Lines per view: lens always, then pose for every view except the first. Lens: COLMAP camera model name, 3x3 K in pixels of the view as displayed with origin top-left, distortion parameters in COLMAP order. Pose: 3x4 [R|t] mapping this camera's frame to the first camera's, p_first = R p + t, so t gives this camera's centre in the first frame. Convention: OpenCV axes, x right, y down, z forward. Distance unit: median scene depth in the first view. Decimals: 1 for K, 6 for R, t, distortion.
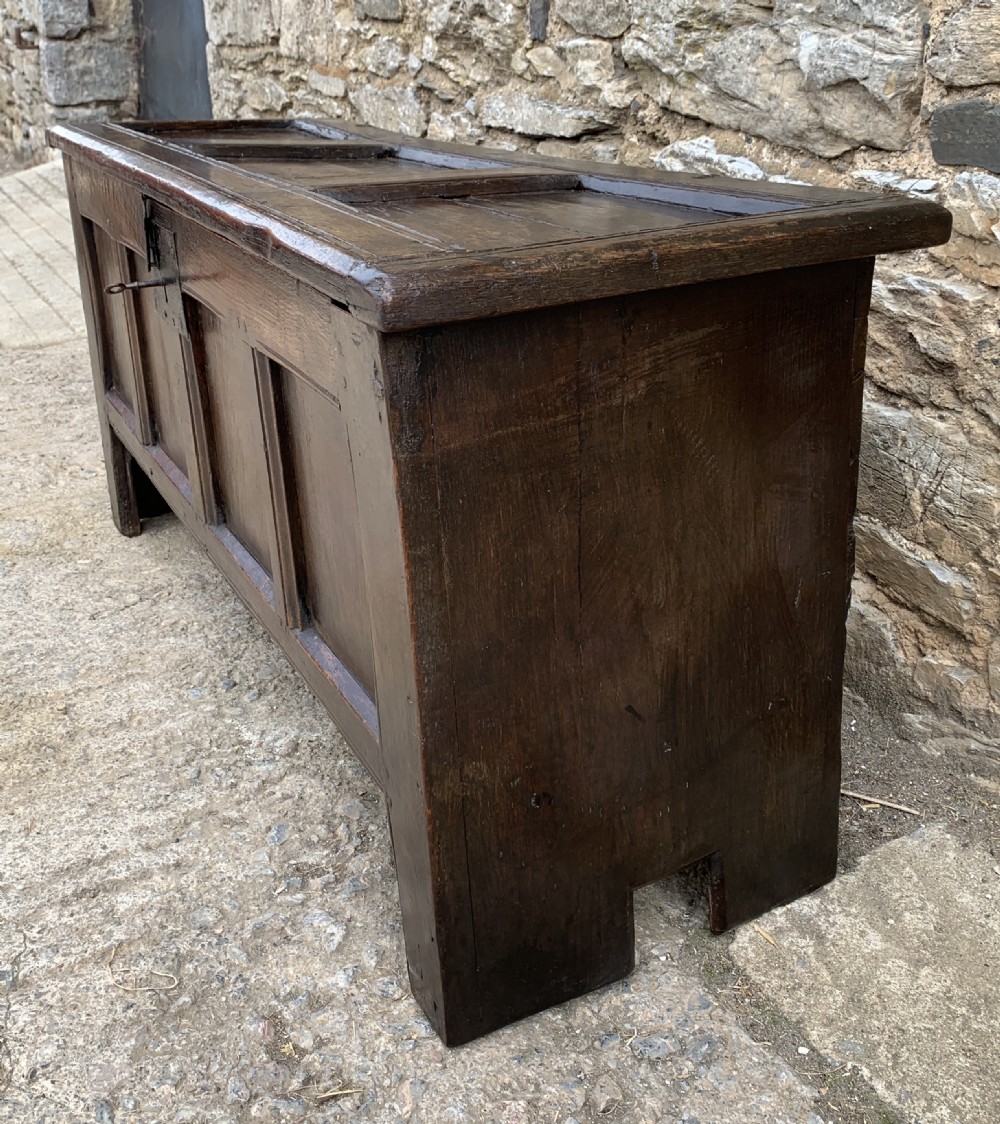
lens RADIAL K [[1209.1, 0, 499.2], [0, 1209.1, 467.7], [0, 0, 1]] dist [-0.003661, 0.000000]
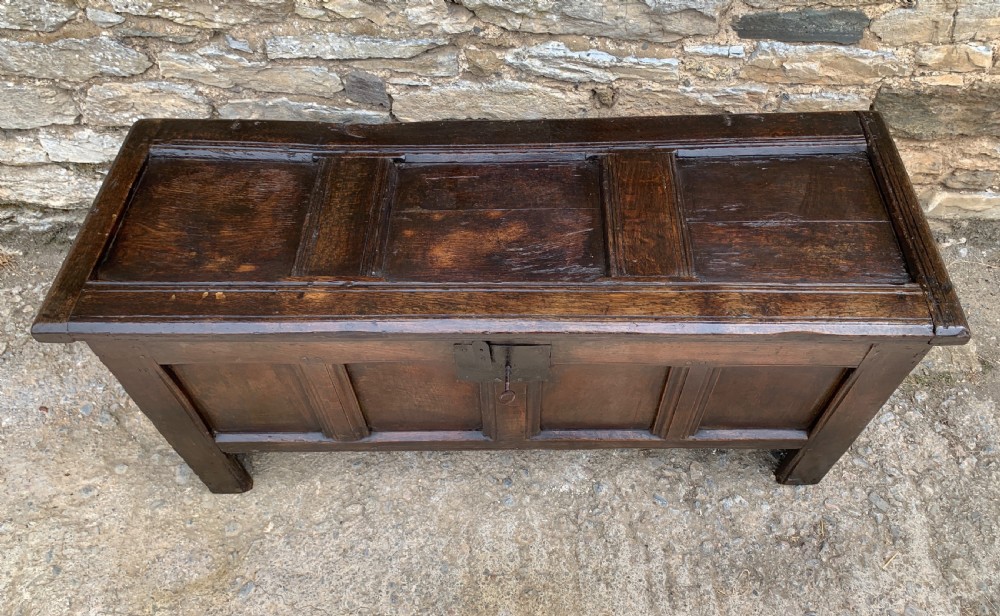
lens RADIAL K [[780.5, 0, 526.3], [0, 780.5, 270.1], [0, 0, 1]] dist [-0.007649, 0.019382]
pose [[0.463370, -0.693026, 0.552272, -0.677462], [0.302974, 0.709554, 0.636191, -0.793517], [-0.832764, -0.127468, 0.538754, 0.487803]]
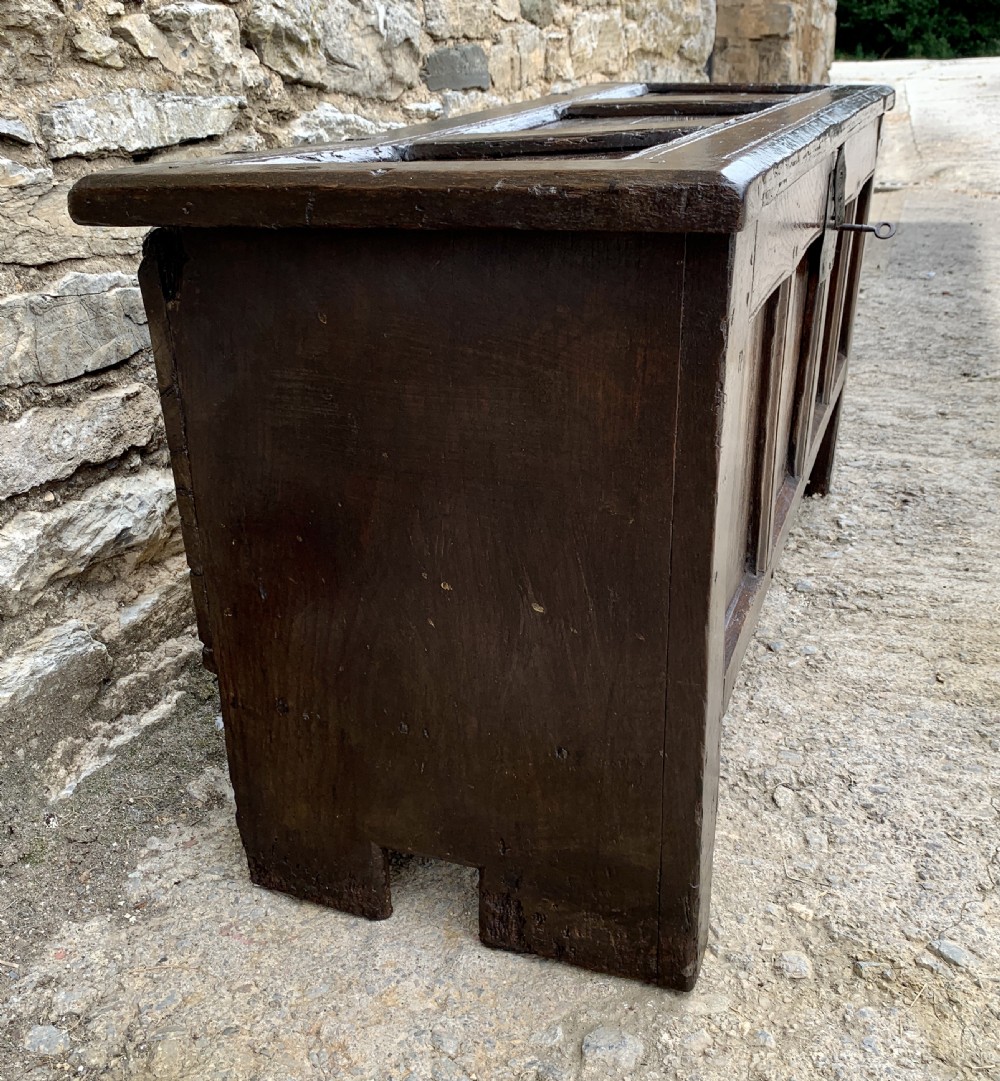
lens RADIAL K [[1182.8, 0, 497.9], [0, 1182.8, 539.1], [0, 0, 1]] dist [0.000045, 0.000000]
pose [[-0.667714, -0.261621, 0.696931, -0.818176], [0.286303, 0.773947, 0.564833, -0.569592], [-0.687160, 0.576680, -0.441873, 1.725972]]
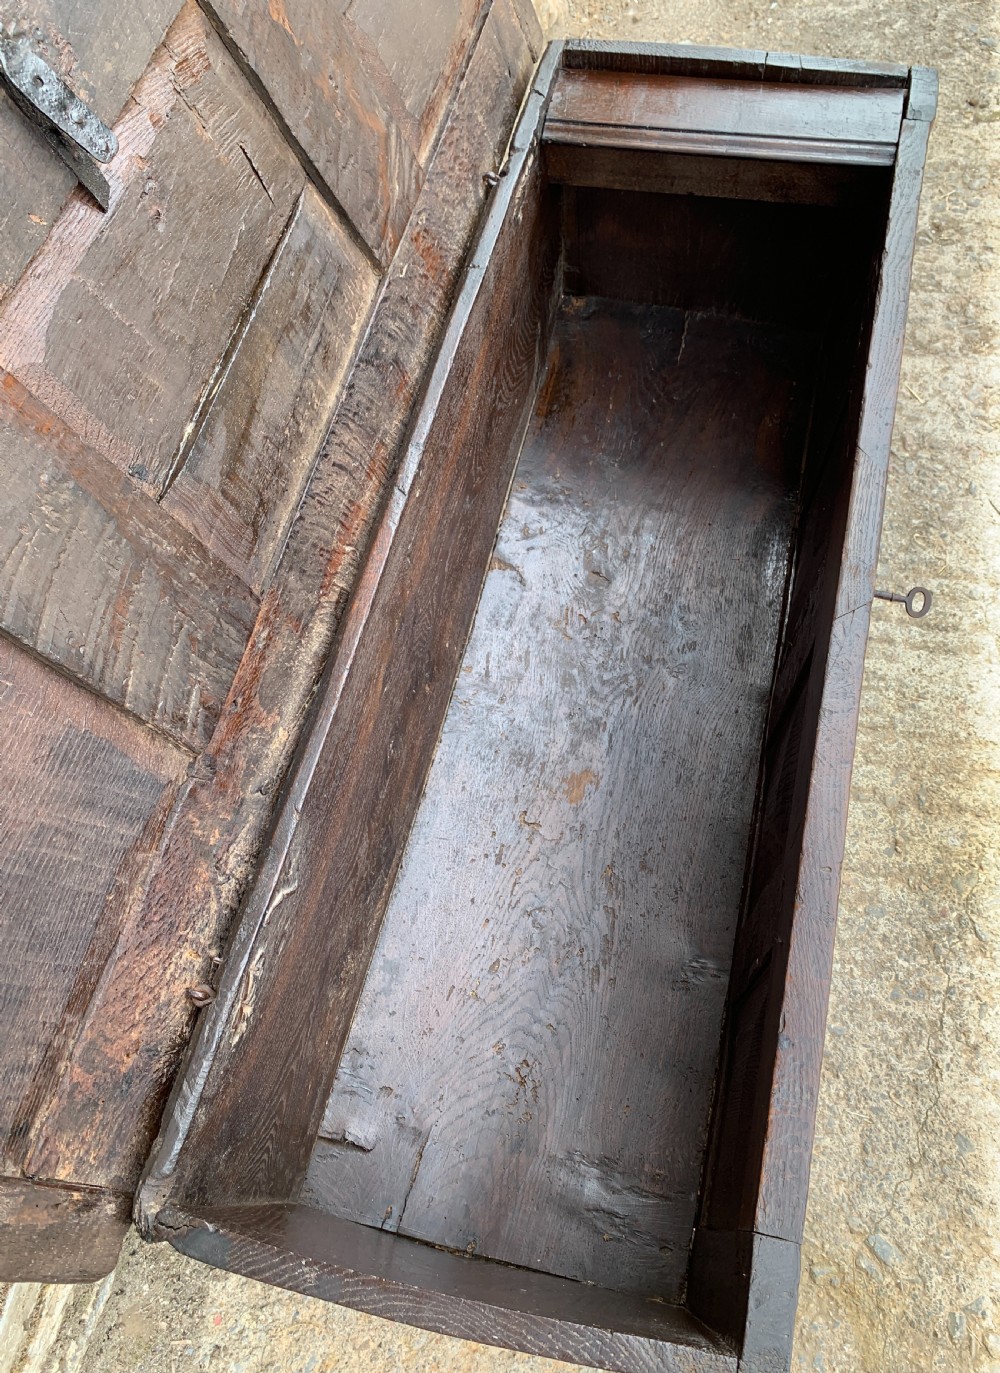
lens RADIAL K [[1049.0, 0, 516.4], [0, 1049.0, 690.1], [0, 0, 1]] dist [0.010165, -0.007065]
pose [[-0.747817, -0.563609, 0.350877, -0.383918], [0.296623, 0.189182, 0.936069, -0.870535], [-0.593956, 0.804087, 0.025706, 1.147517]]
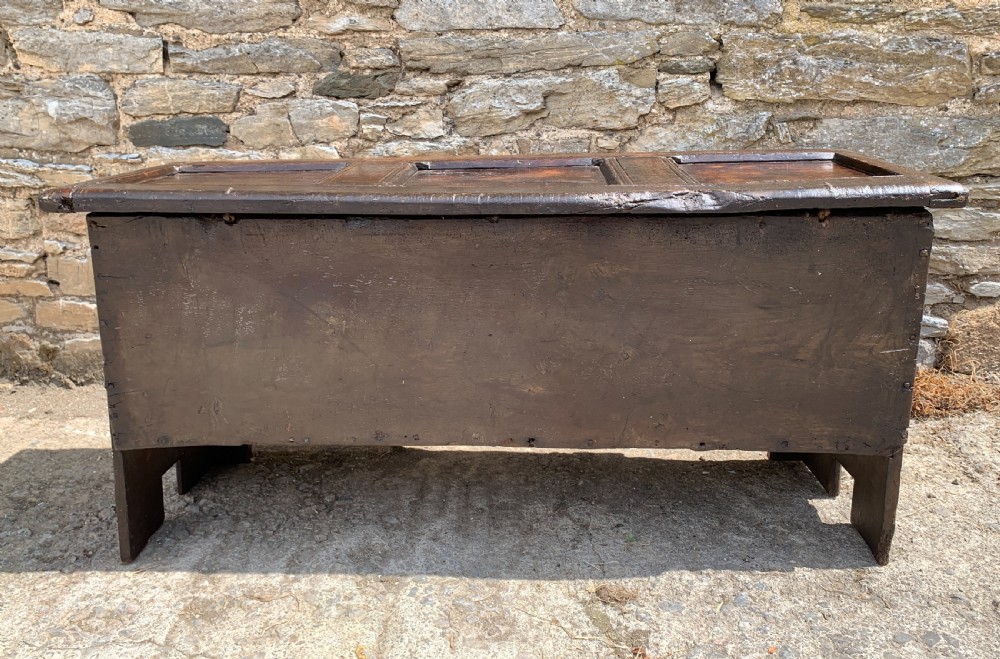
lens RADIAL K [[811.2, 0, 483.8], [0, 811.2, 263.1], [0, 0, 1]] dist [0.031770, -0.031771]
pose [[0.504280, -0.201864, 0.839614, -0.653427], [0.332727, 0.942642, 0.026796, 0.149726], [-0.796865, 0.265850, 0.542522, -0.378798]]
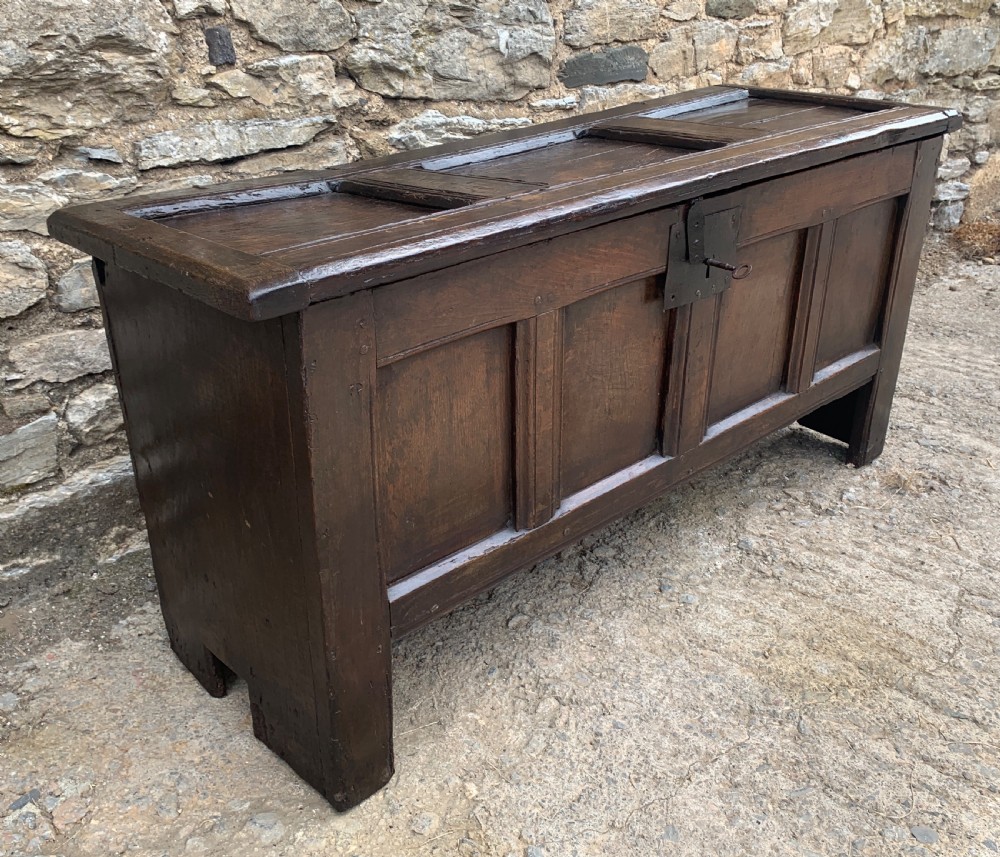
lens RADIAL K [[1023.7, 0, 467.4], [0, 1023.7, 380.8], [0, 0, 1]] dist [0.001996, 0.000000]
pose [[-0.247384, -0.359153, 0.899895, -1.141957], [0.360274, 0.828074, 0.429529, -0.562157], [-0.899446, 0.430467, -0.075459, 1.307839]]
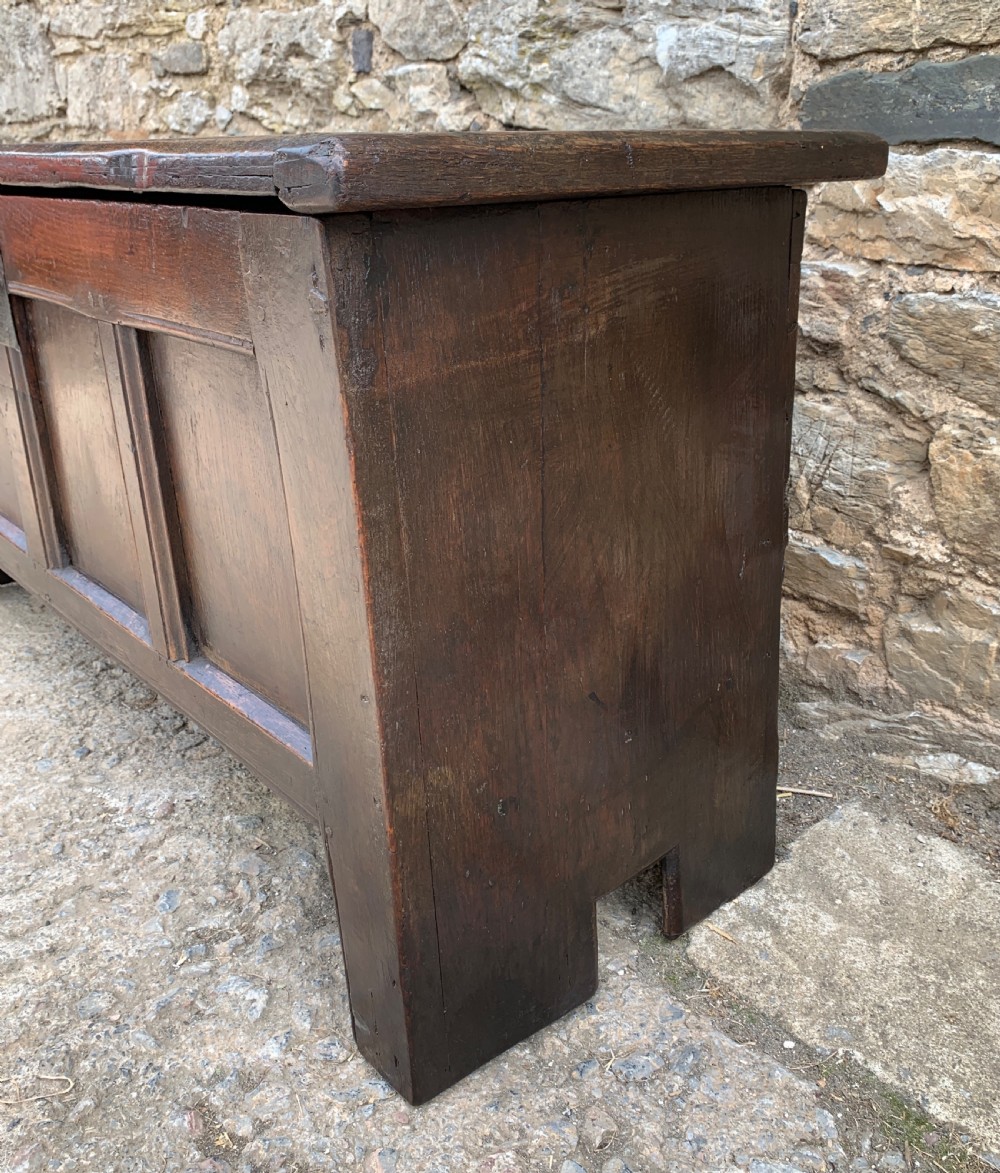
lens RADIAL K [[1089.5, 0, 510.4], [0, 1089.5, 560.2], [0, 0, 1]] dist [-0.008976, 0.000000]
pose [[0.975807, -0.067358, 0.207997, -0.080440], [0.069128, 0.997607, -0.001242, 0.067165], [-0.207416, 0.015591, 0.978129, 0.153753]]
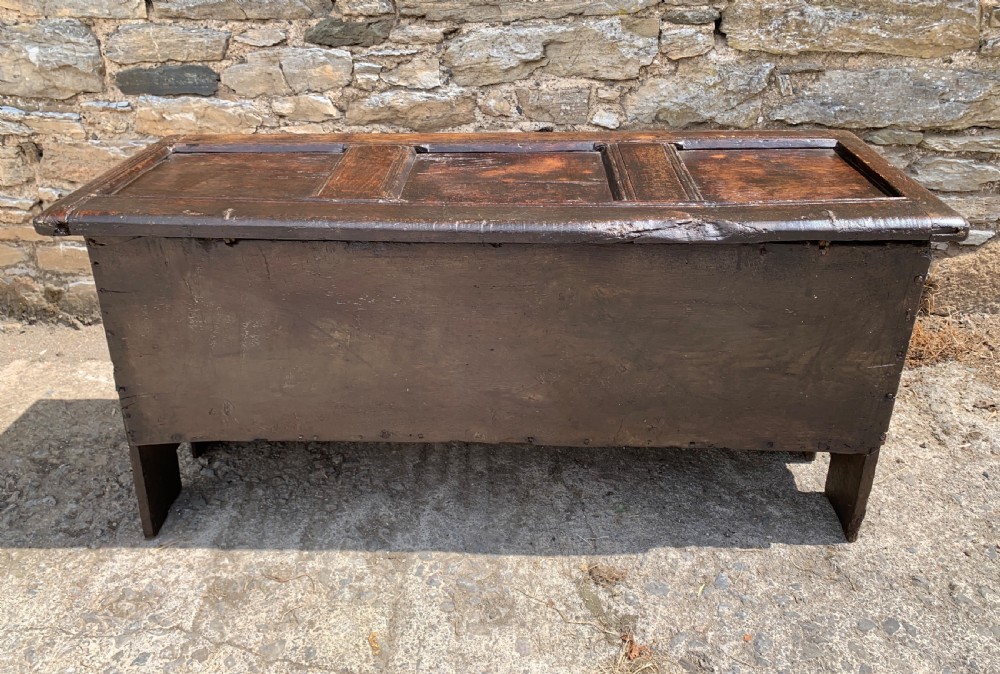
lens RADIAL K [[792.3, 0, 490.5], [0, 792.3, 249.0], [0, 0, 1]] dist [0.015299, -0.004902]
pose [[0.487885, -0.348959, 0.800123, -0.590209], [0.329474, 0.922434, 0.201401, -0.038634], [-0.808341, 0.165359, 0.565014, -0.400927]]
